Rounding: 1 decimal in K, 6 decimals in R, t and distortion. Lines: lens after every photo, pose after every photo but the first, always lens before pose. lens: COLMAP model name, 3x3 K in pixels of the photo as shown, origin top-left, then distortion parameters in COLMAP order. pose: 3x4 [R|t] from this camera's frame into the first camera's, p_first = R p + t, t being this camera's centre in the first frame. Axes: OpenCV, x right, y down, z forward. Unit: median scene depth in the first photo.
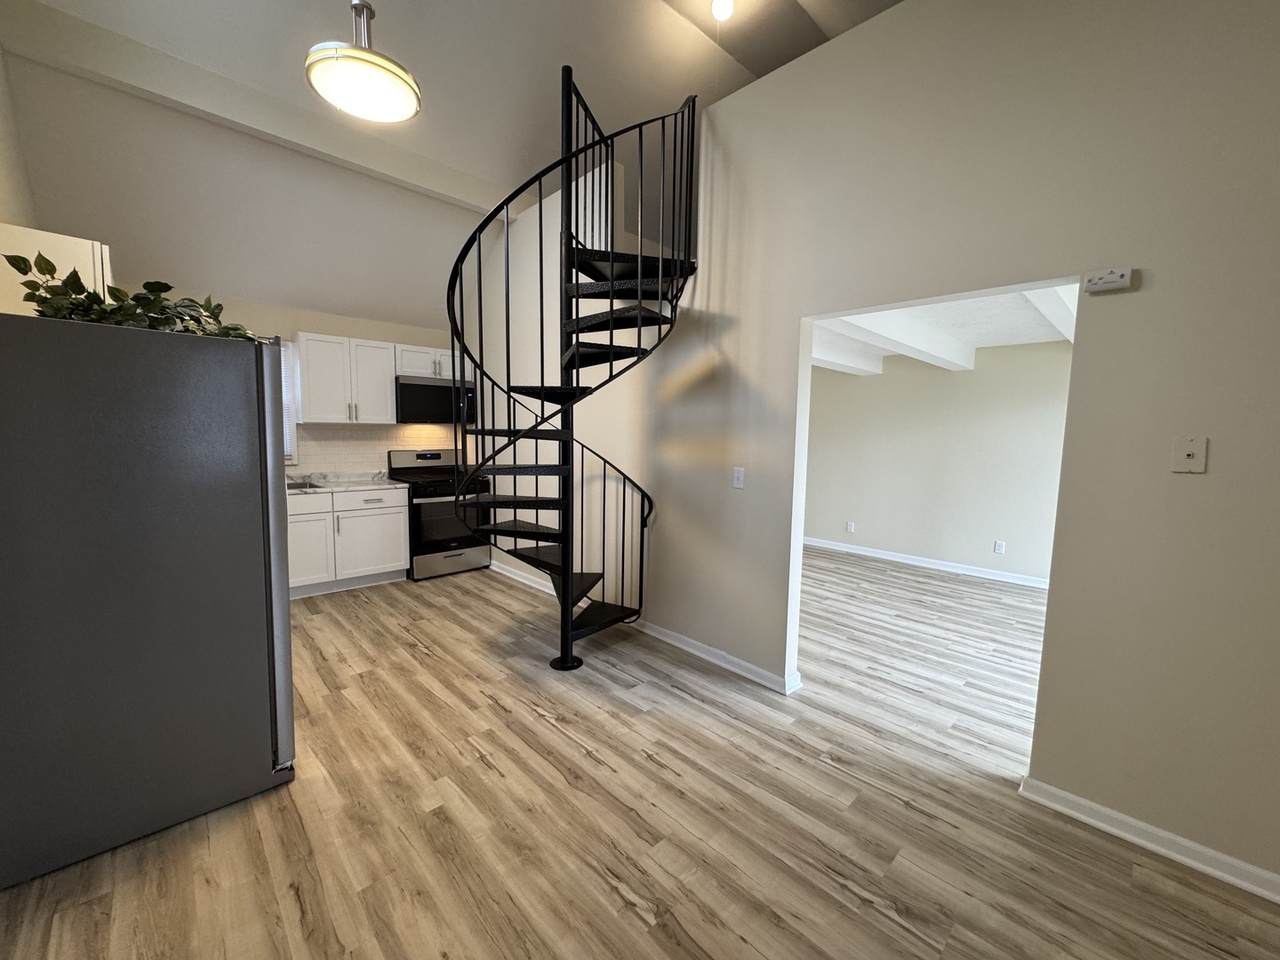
lens RADIAL K [[509.6, 0, 639.0], [0, 509.6, 475.8], [0, 0, 1]] dist [-0.003965, -0.000210]
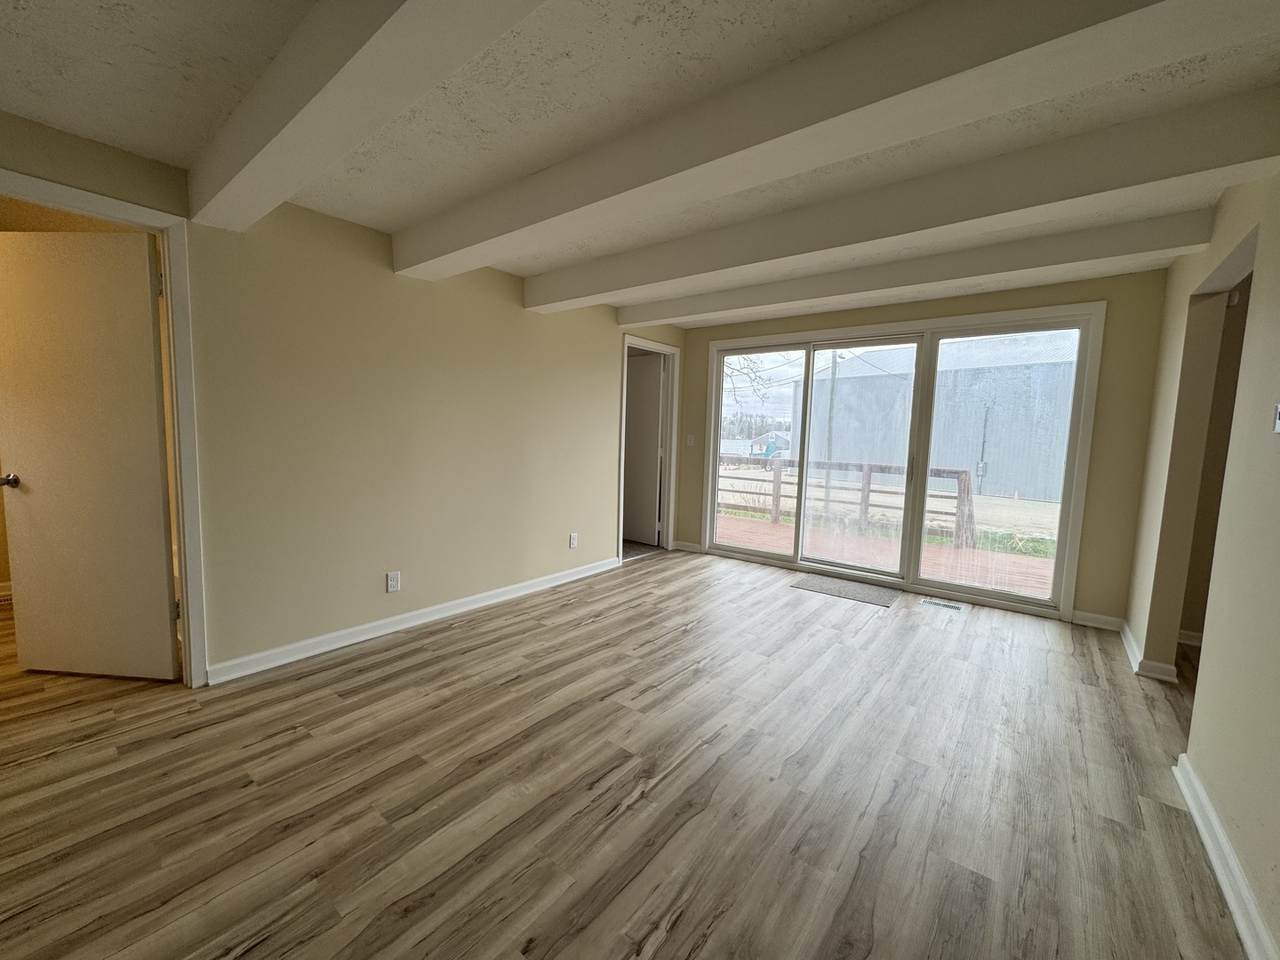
lens RADIAL K [[509.6, 0, 639.9], [0, 509.6, 477.6], [0, 0, 1]] dist [-0.003965, -0.000210]
pose [[-0.131461, -0.115756, 0.984540, -0.135191], [0.060614, 0.990362, 0.124534, -0.067739], [-0.989466, 0.076048, -0.123178, 1.094793]]
